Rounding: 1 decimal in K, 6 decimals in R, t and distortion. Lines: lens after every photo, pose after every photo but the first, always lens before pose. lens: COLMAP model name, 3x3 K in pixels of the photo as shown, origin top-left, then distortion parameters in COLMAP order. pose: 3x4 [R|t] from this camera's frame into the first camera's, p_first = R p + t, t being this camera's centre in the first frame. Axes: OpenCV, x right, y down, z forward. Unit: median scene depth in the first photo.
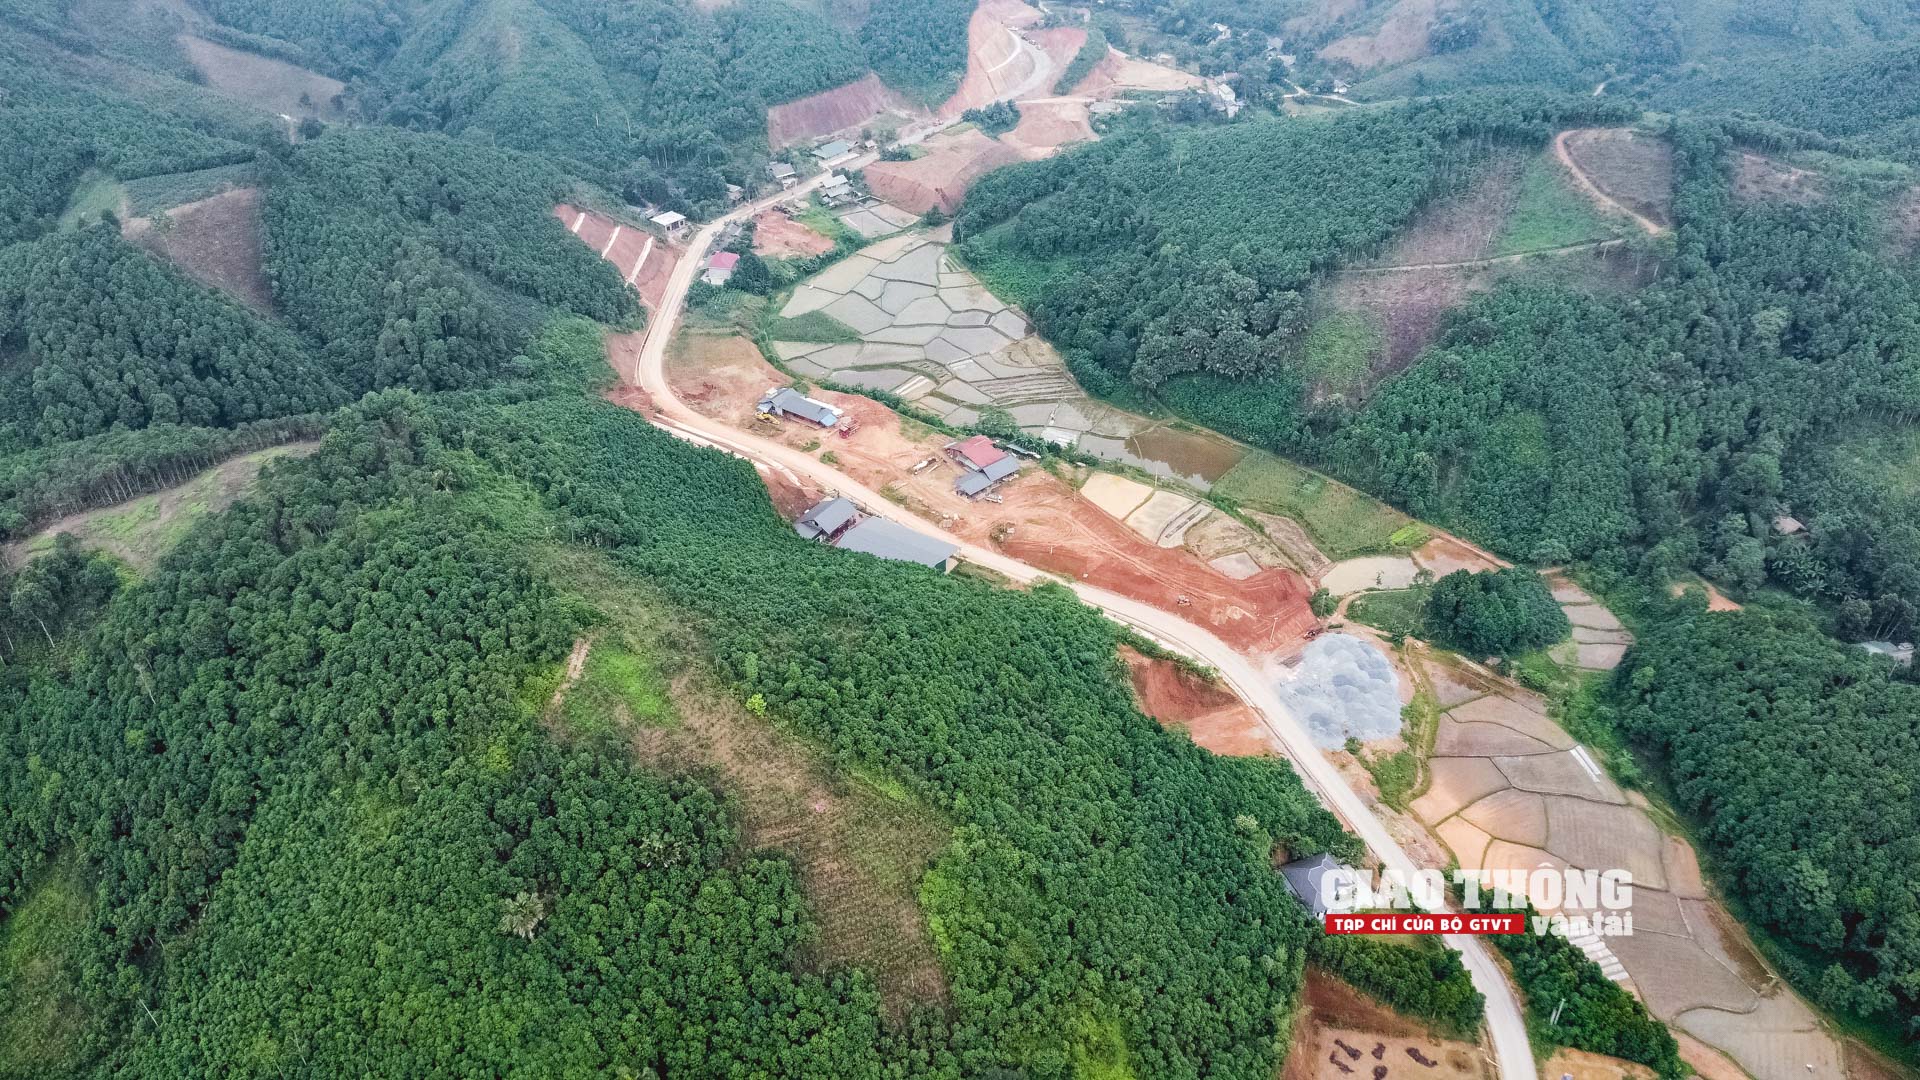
lens RADIAL K [[1430.1, 0, 960.0], [0, 1430.1, 540.0], [0, 0, 1]] dist [0.007545, 0.001738]
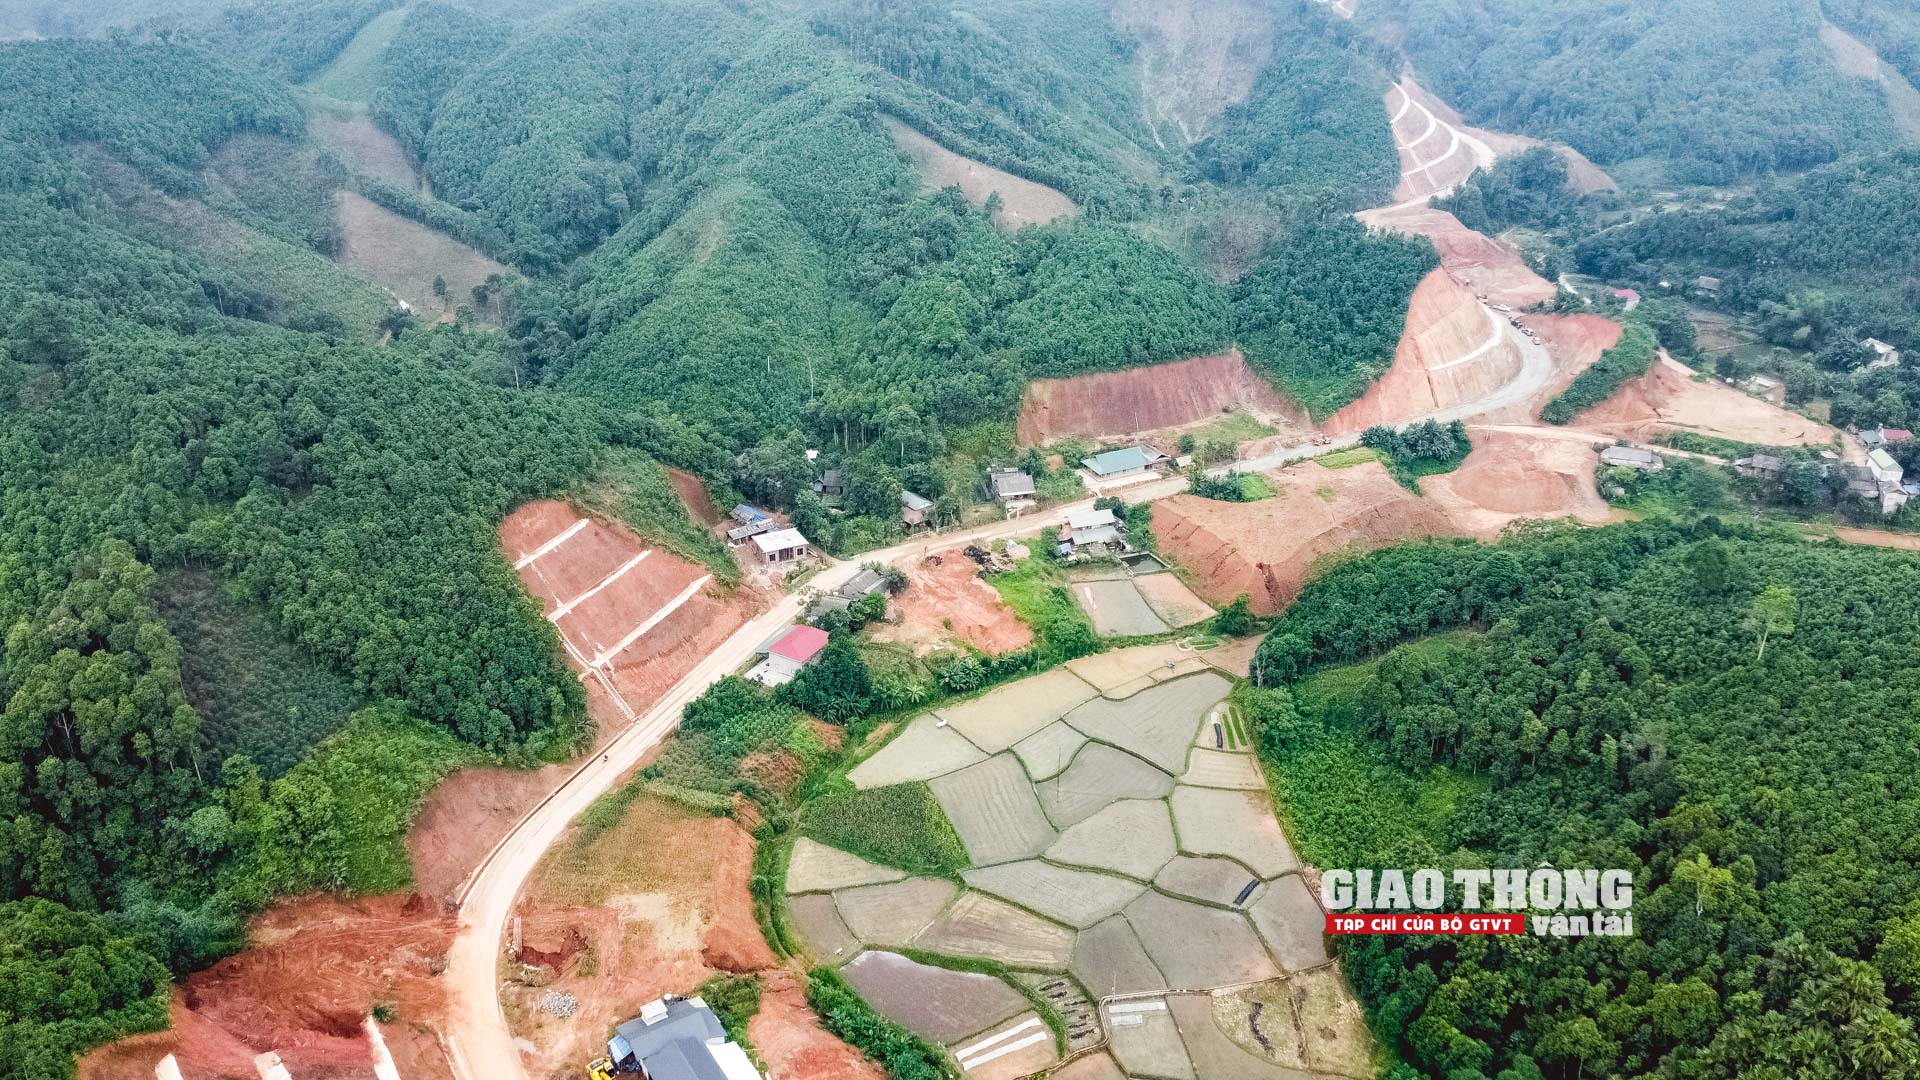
lens RADIAL K [[1430.1, 0, 960.0], [0, 1430.1, 540.0], [0, 0, 1]] dist [0.007545, 0.001738]
pose [[0.923984, 0.171151, -0.341995, 0.060133], [-0.224041, 0.966992, -0.121373, -0.154733], [0.309933, 0.188768, 0.931831, 0.431505]]
